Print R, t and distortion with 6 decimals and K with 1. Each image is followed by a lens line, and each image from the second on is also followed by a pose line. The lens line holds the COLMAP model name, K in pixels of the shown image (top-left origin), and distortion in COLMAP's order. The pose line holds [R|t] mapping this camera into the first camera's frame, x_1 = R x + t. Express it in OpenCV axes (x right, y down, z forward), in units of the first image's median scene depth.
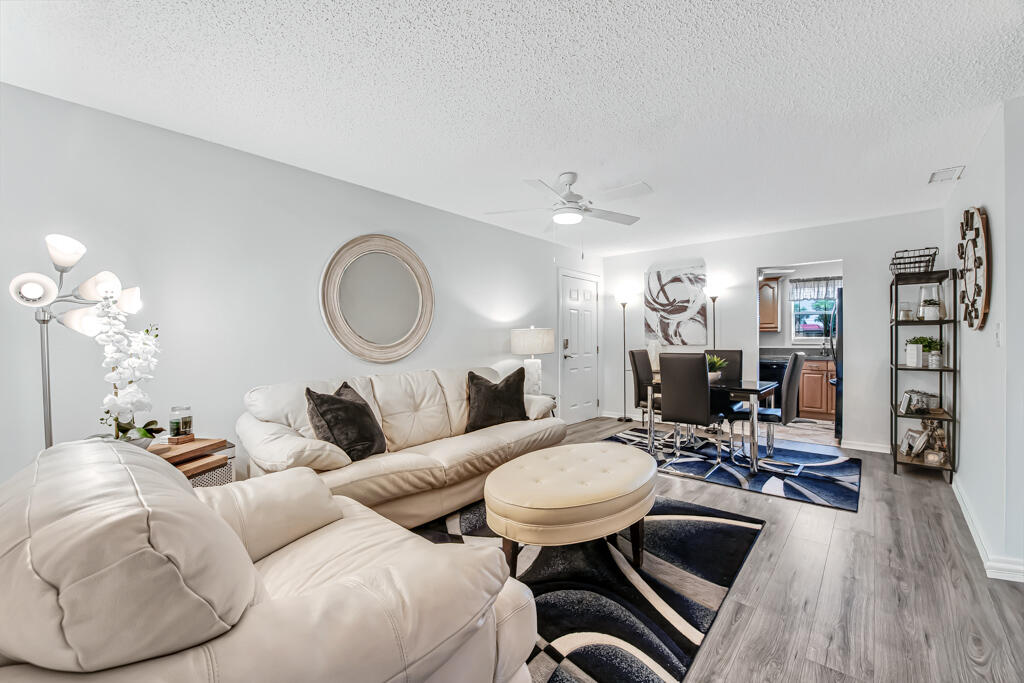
lens RADIAL K [[415.2, 0, 509.0], [0, 415.2, 343.2], [0, 0, 1]] dist [-0.018497, -0.001440]
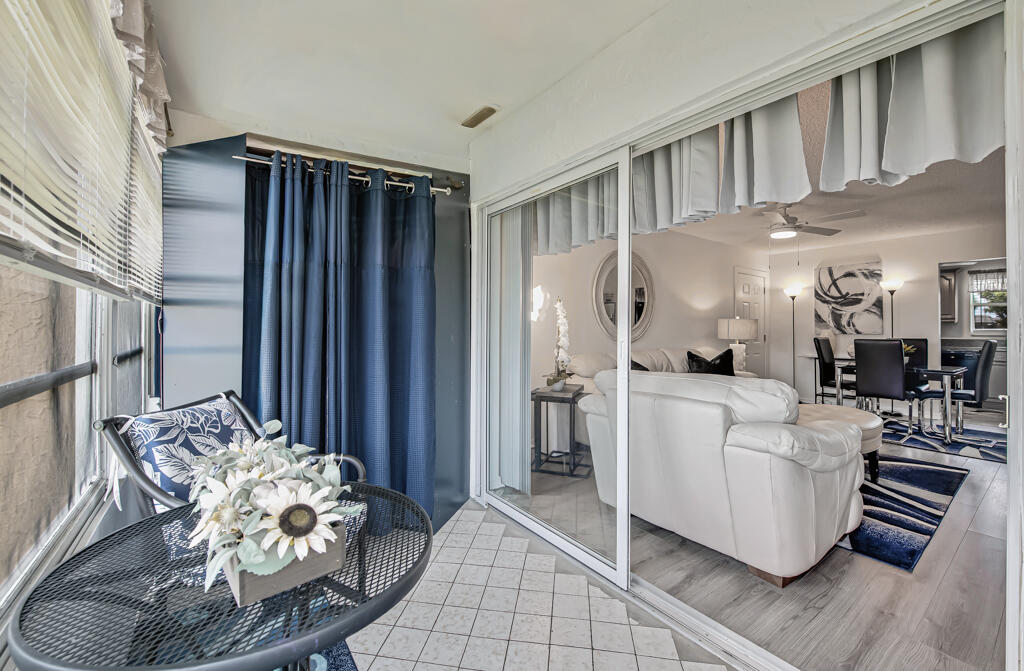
lens RADIAL K [[436.5, 0, 526.7], [0, 436.5, 325.9], [0, 0, 1]] dist [0.003019, -0.000184]
pose [[0.986047, 0.005617, -0.166373, -0.262620], [-0.008879, 0.999783, -0.018868, 0.012146], [0.166231, 0.020082, 0.985882, -0.298737]]
